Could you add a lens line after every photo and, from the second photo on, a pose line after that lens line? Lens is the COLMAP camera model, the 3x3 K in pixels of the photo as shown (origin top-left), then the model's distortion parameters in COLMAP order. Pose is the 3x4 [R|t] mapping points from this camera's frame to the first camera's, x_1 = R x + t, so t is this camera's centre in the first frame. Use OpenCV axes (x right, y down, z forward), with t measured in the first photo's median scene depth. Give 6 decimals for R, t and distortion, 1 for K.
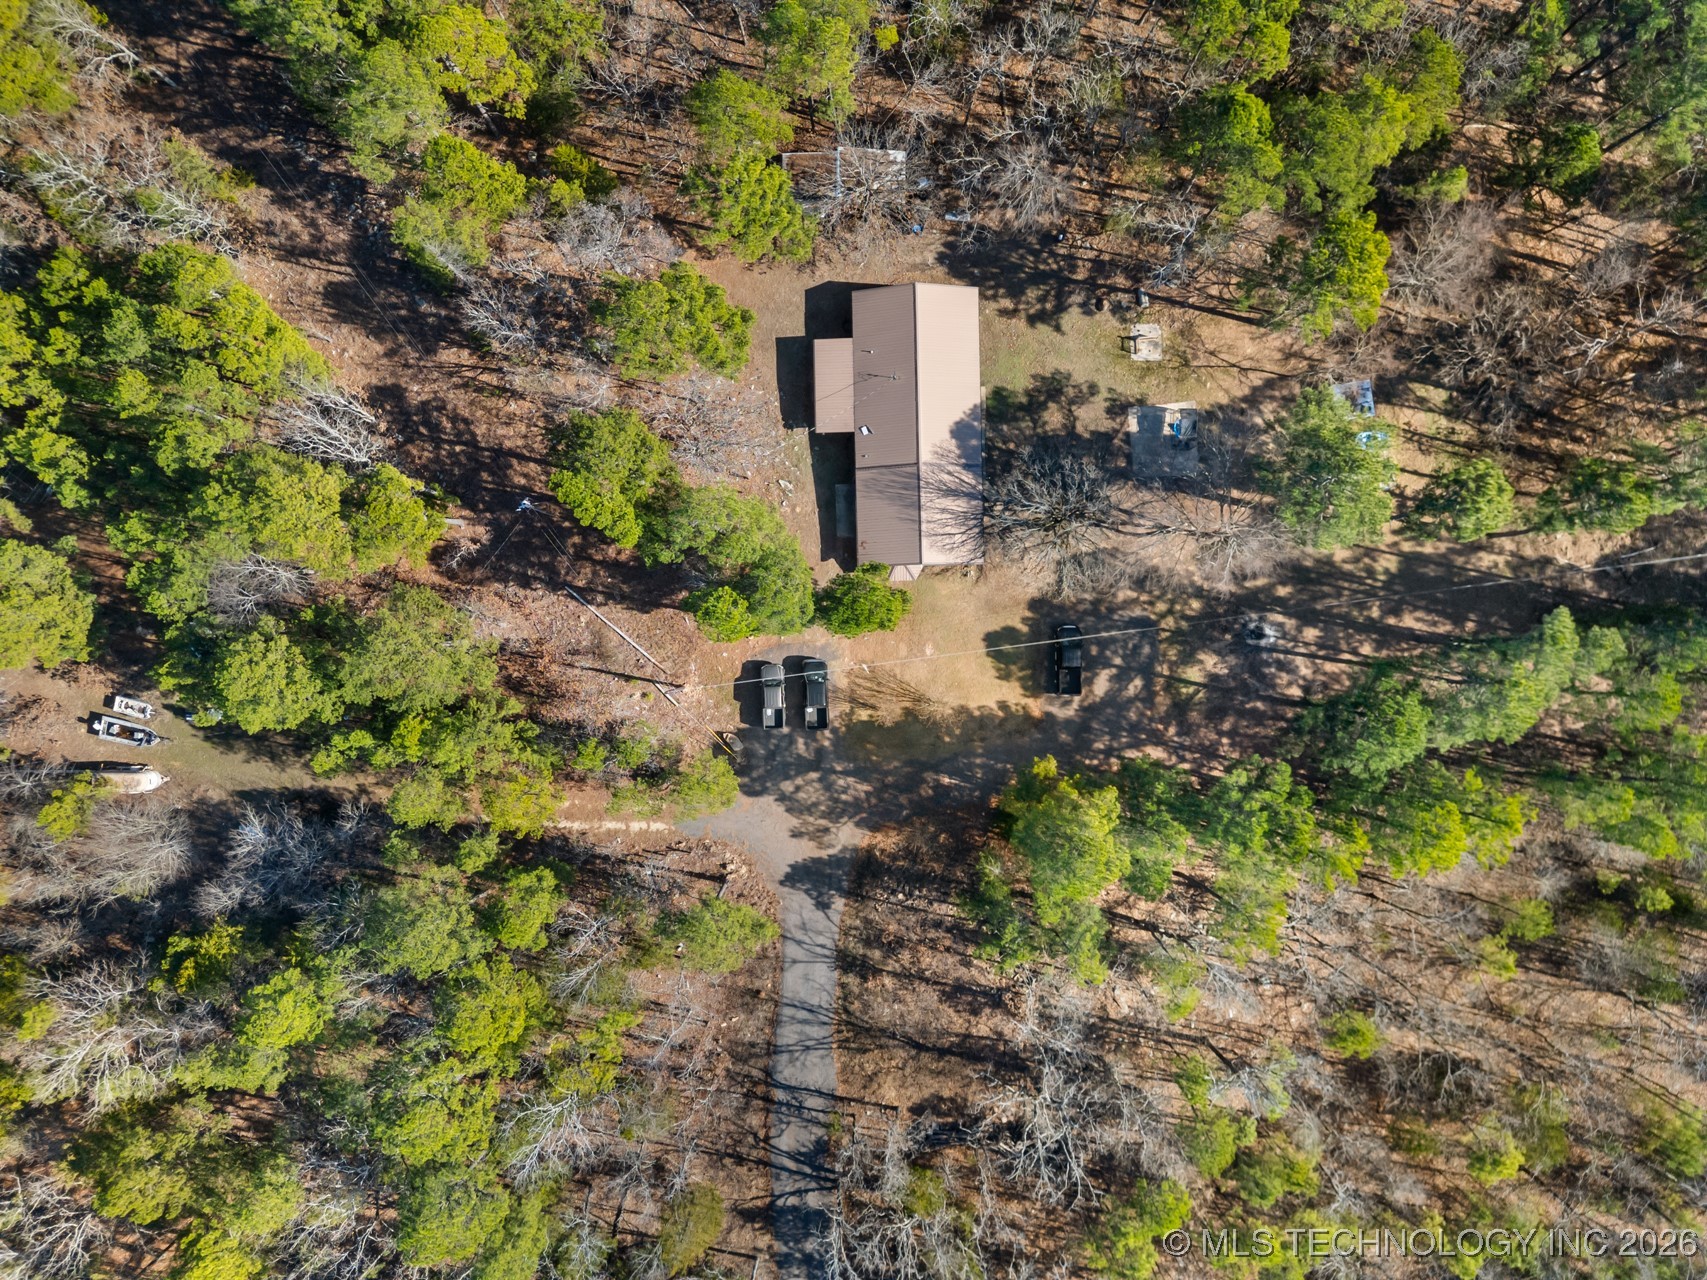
lens RADIAL K [[1099.0, 0, 859.1], [0, 1099.0, 644.8], [0, 0, 1]] dist [0.072636, -0.061870]
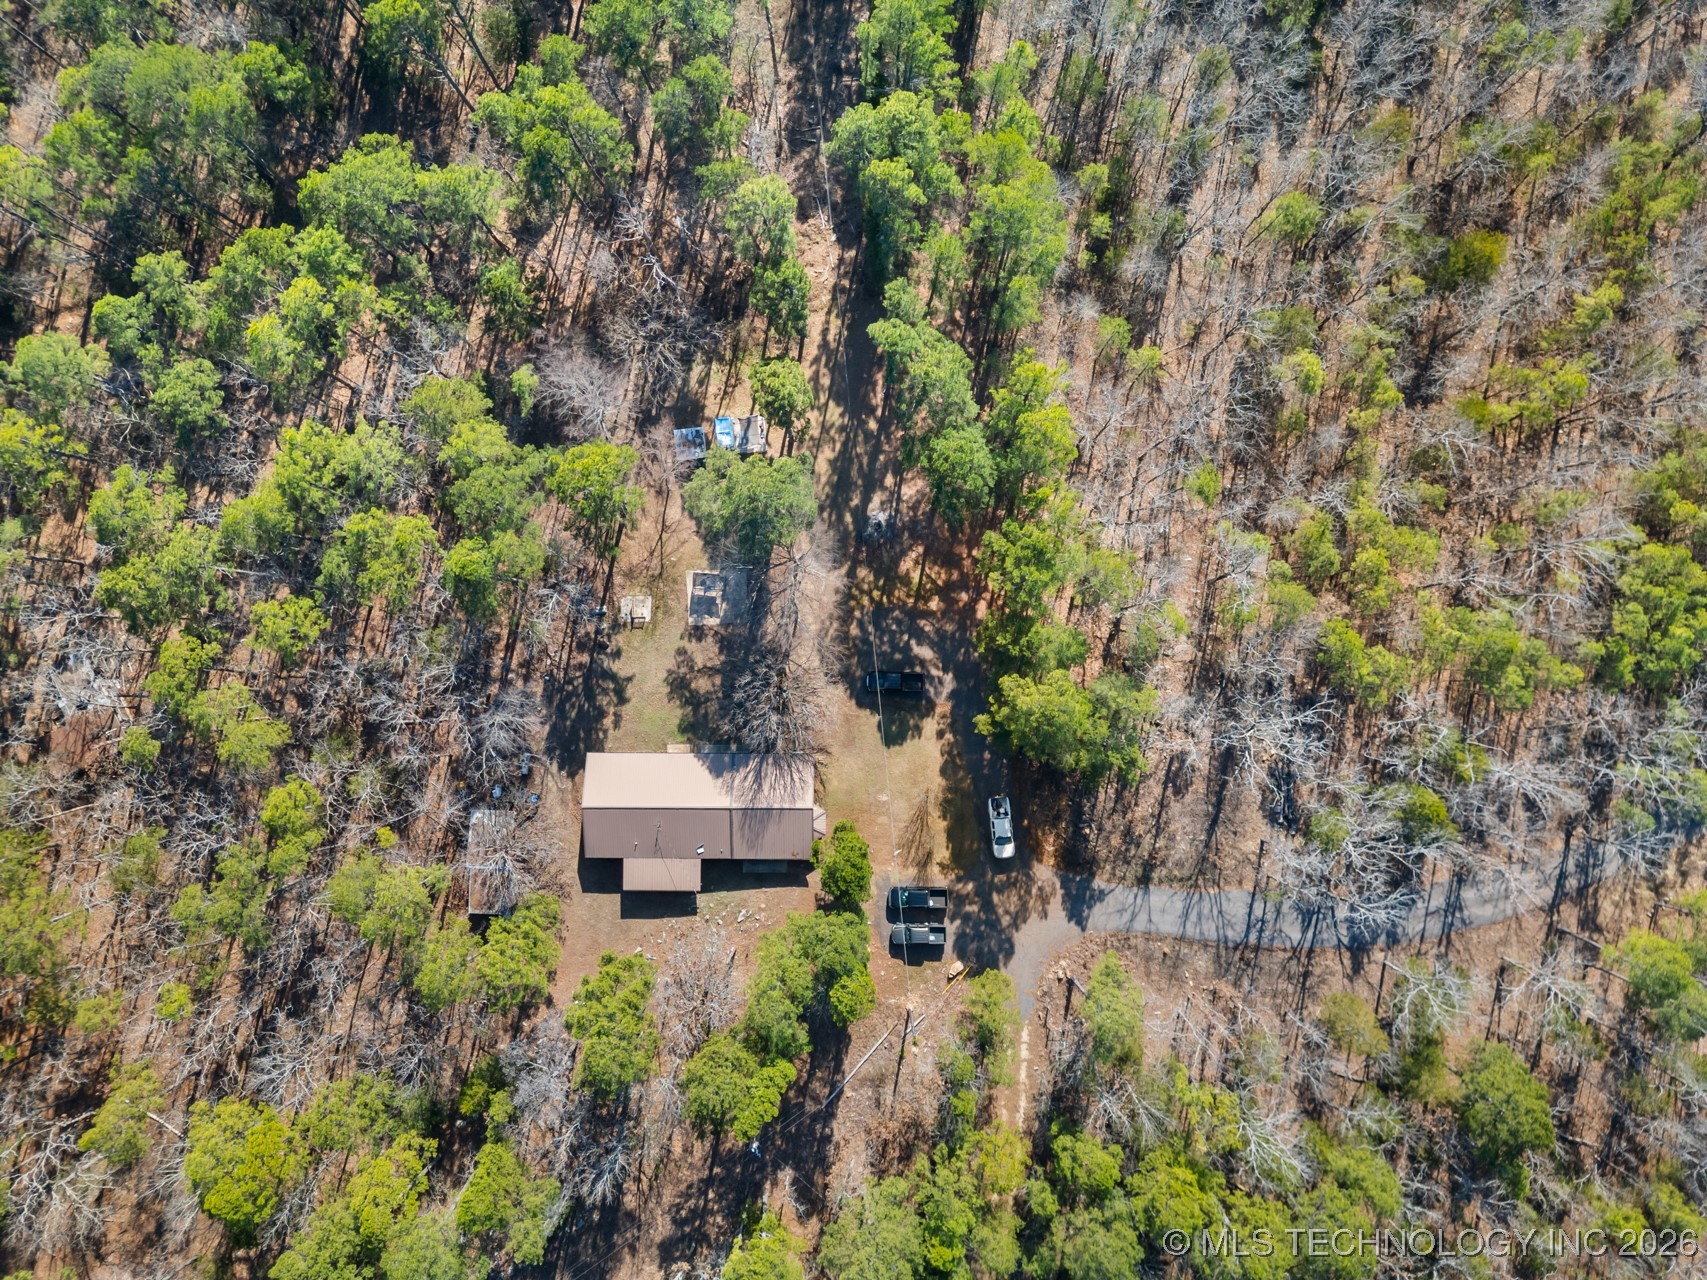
lens RADIAL K [[1099.0, 0, 859.1], [0, 1099.0, 644.8], [0, 0, 1]] dist [0.072636, -0.061870]
pose [[0.031440, -0.998794, 0.037700, 0.188347], [0.999493, 0.031228, -0.006203, -0.020735], [0.005018, 0.037876, 0.999270, -0.211776]]
